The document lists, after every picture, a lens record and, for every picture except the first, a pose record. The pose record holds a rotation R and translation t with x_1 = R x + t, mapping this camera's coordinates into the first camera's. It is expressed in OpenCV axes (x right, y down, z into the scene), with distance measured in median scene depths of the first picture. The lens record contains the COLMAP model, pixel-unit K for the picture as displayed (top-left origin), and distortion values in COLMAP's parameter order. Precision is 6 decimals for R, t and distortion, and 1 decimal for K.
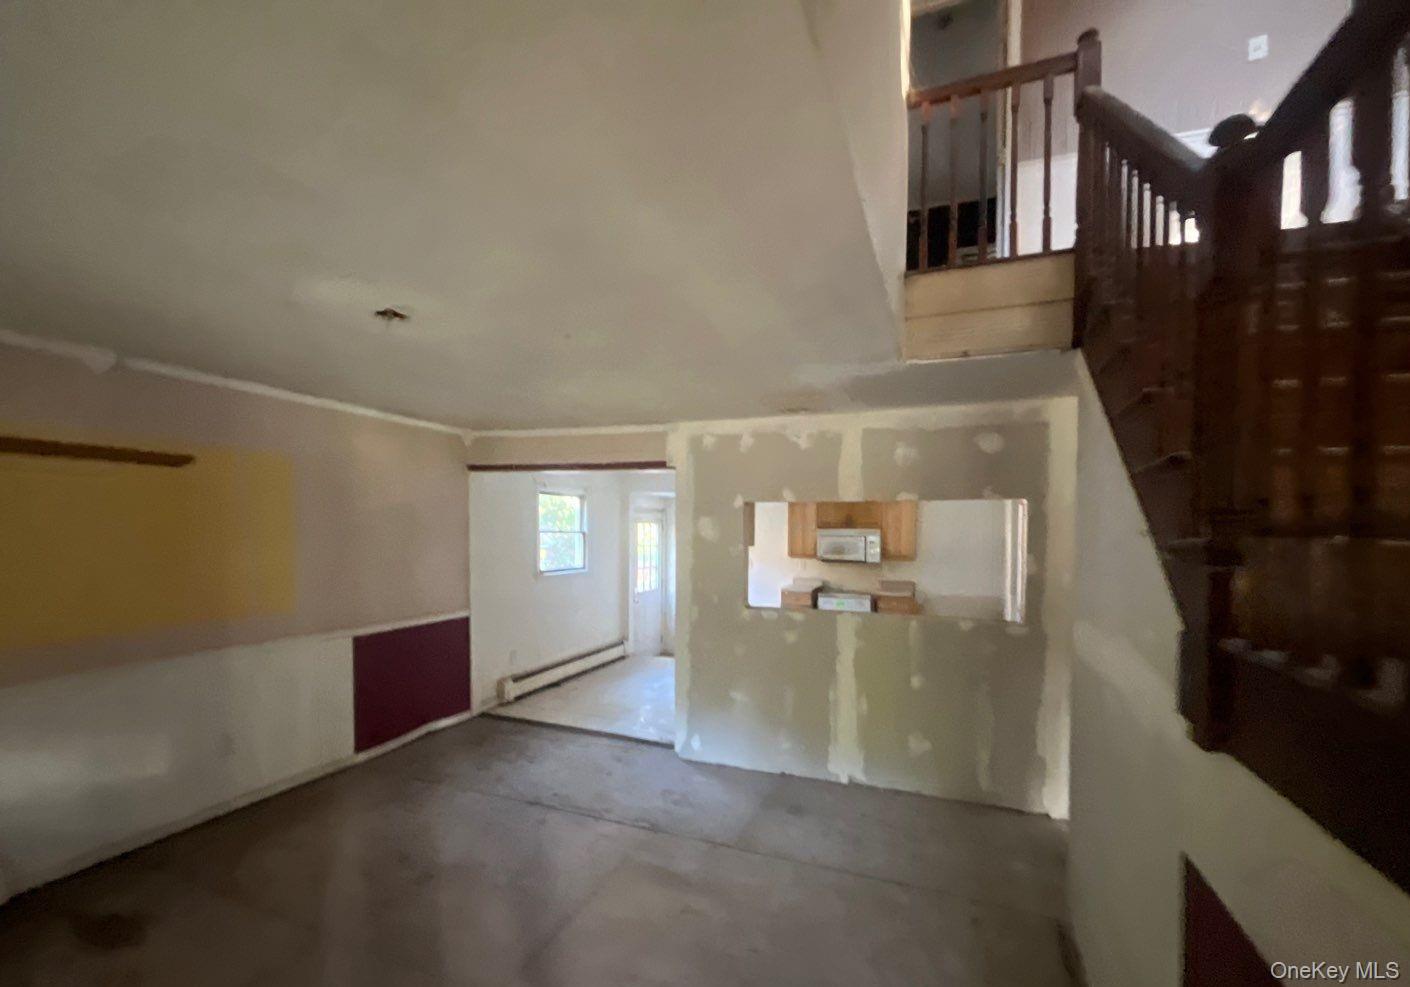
lens RADIAL K [[579.5, 0, 705.7], [0, 579.5, 536.0], [0, 0, 1]] dist [-0.044654, -0.000074]
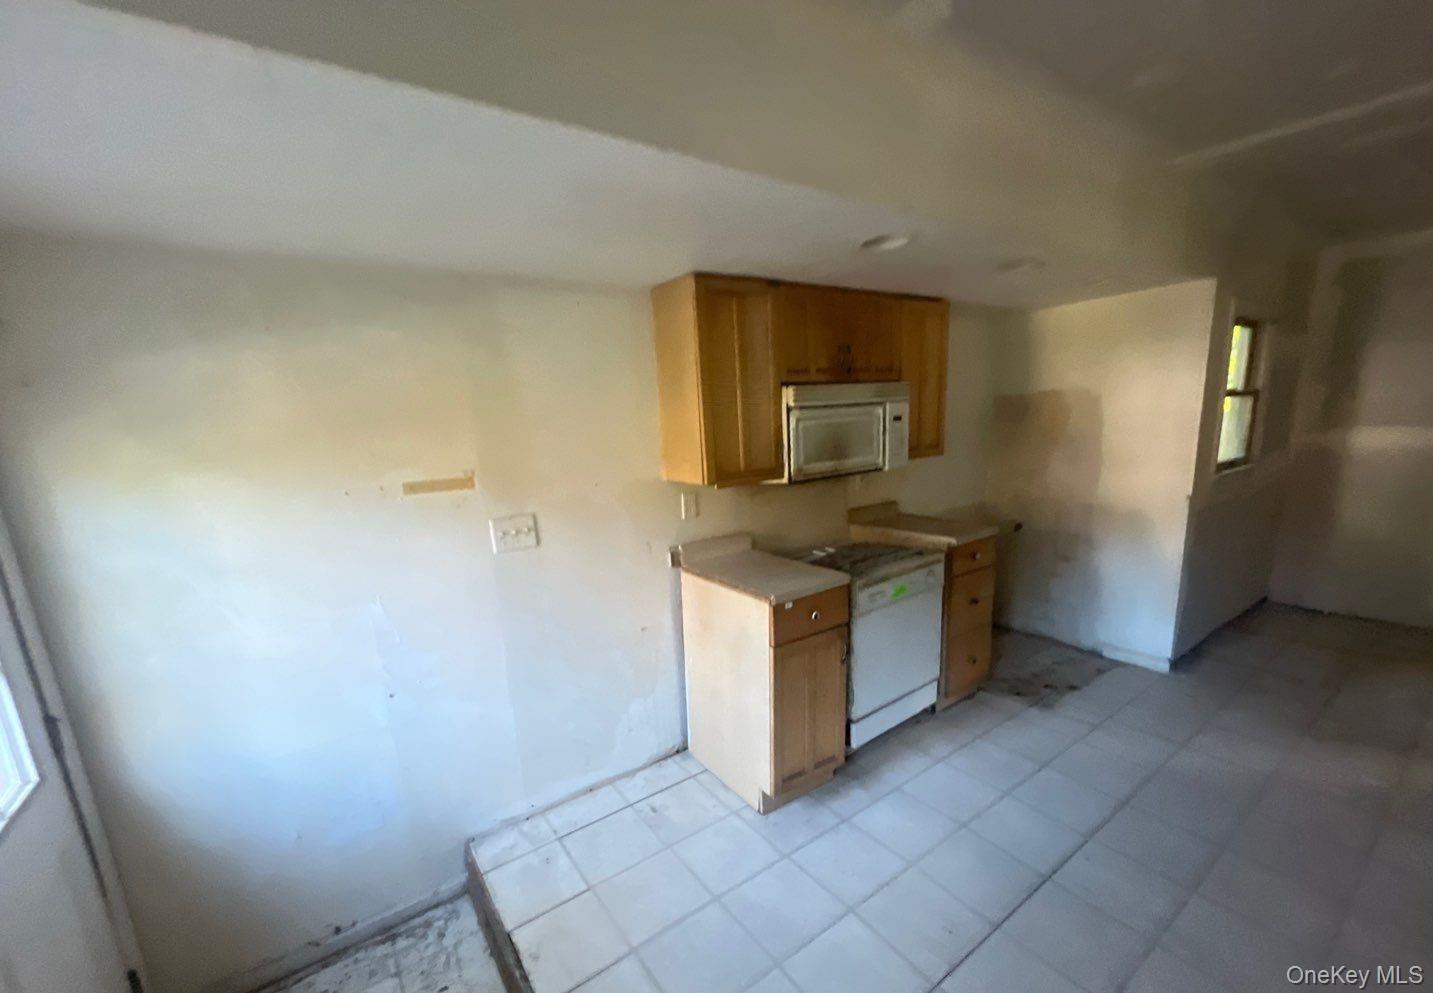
lens RADIAL K [[599.0, 0, 723.2], [0, 599.0, 537.3], [0, 0, 1]] dist [-0.000844, 0.000234]
pose [[0.517671, -0.214112, 0.828356, -0.213898], [0.067765, 0.975400, 0.209770, -0.005312], [-0.852892, -0.052458, 0.519445, 1.487855]]
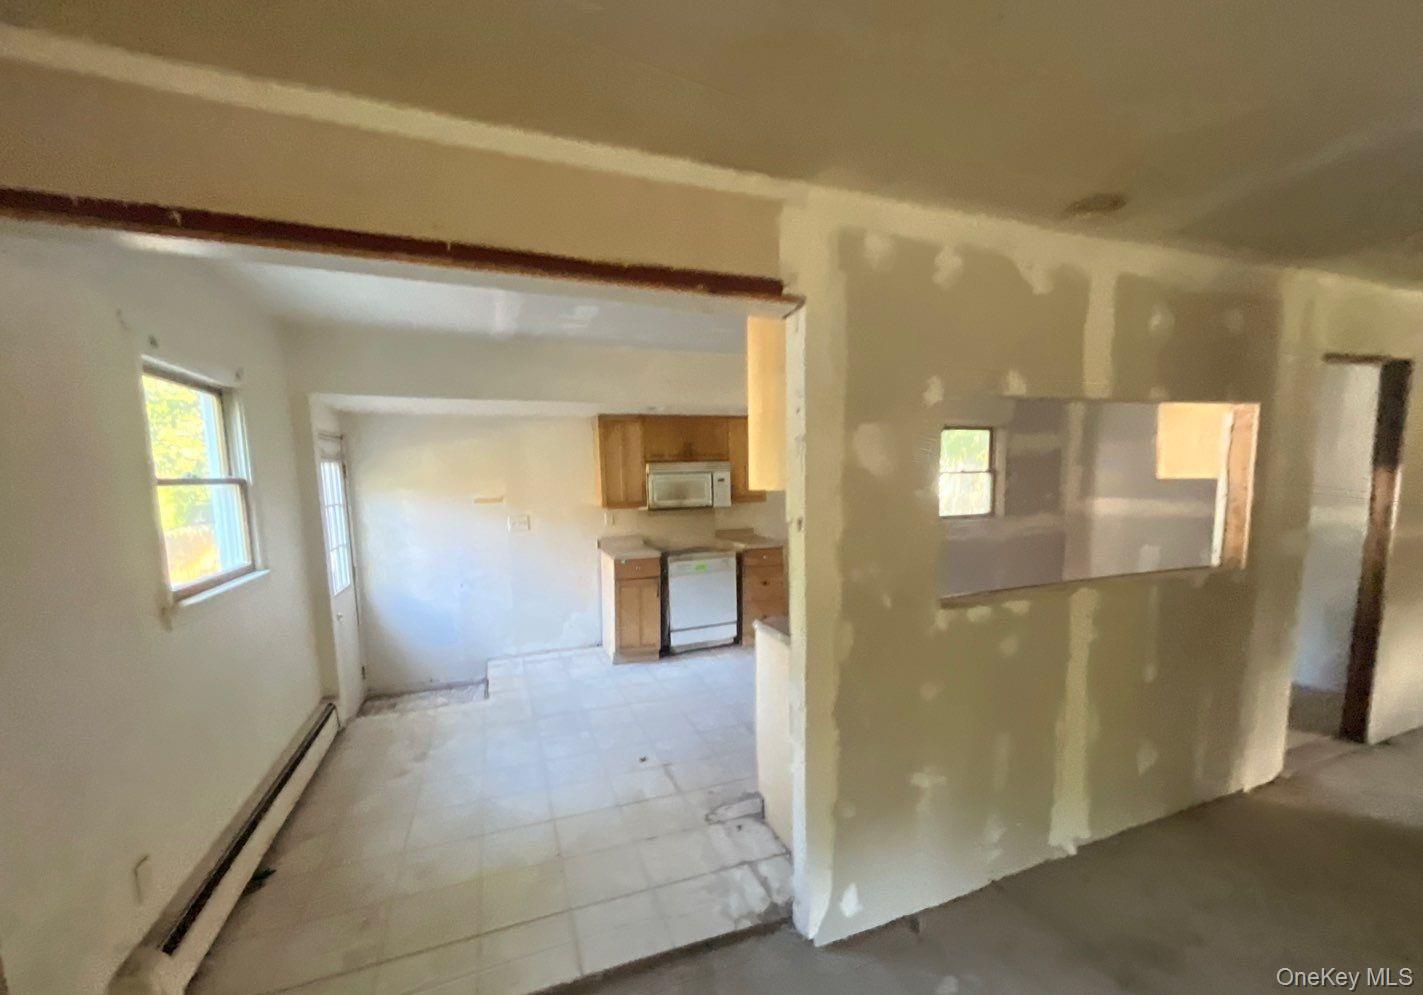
lens RADIAL K [[592.7, 0, 718.2], [0, 592.7, 537.2], [0, 0, 1]] dist [-0.002337, -0.000615]
pose [[0.718590, -0.102563, 0.687829, -0.413828], [0.035776, 0.993207, 0.110722, -0.000739], [-0.694513, -0.054956, 0.717379, 0.758741]]
